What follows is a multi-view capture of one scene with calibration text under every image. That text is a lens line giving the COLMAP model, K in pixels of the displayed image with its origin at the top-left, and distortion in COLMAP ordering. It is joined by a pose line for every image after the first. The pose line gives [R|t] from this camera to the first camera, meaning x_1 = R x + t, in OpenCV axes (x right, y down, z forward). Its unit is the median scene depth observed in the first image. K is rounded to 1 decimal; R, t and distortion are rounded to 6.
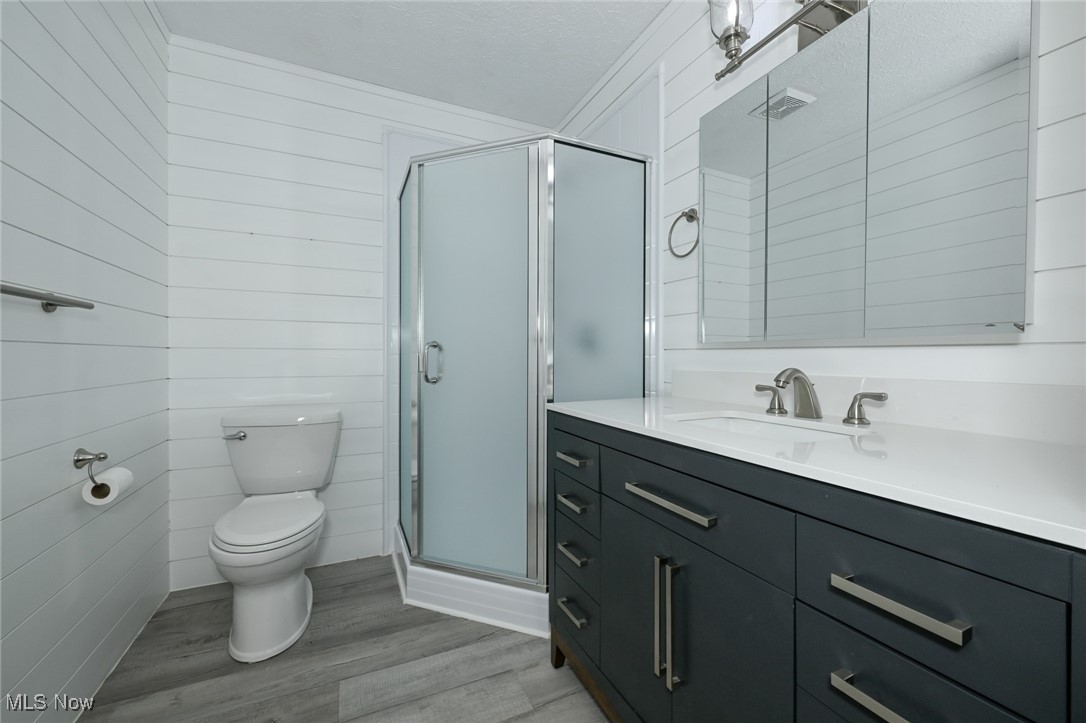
lens RADIAL K [[429.9, 0, 543.1], [0, 429.9, 357.9], [0, 0, 1]] dist [-0.000014, -0.000184]
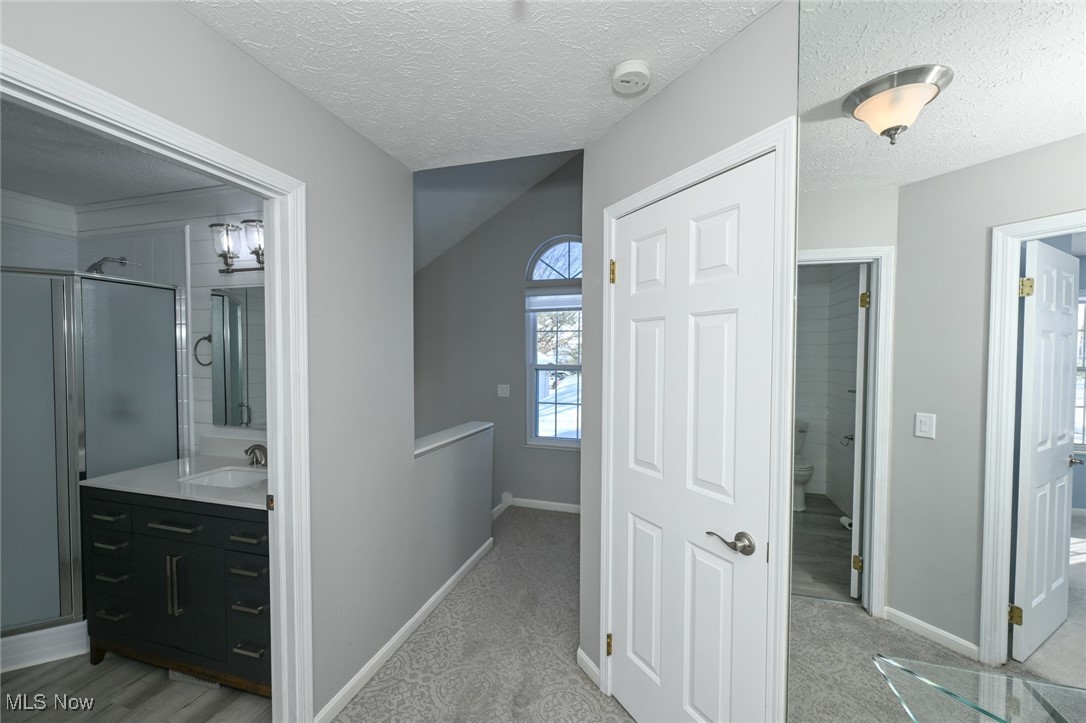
lens RADIAL K [[429.9, 0, 548.6], [0, 429.9, 364.4], [0, 0, 1]] dist [-0.000014, -0.000184]
pose [[0.649133, -0.024234, 0.760289, -0.050137], [0.007143, 0.999643, 0.025765, -0.277731], [-0.760642, -0.011295, 0.649074, -0.973976]]
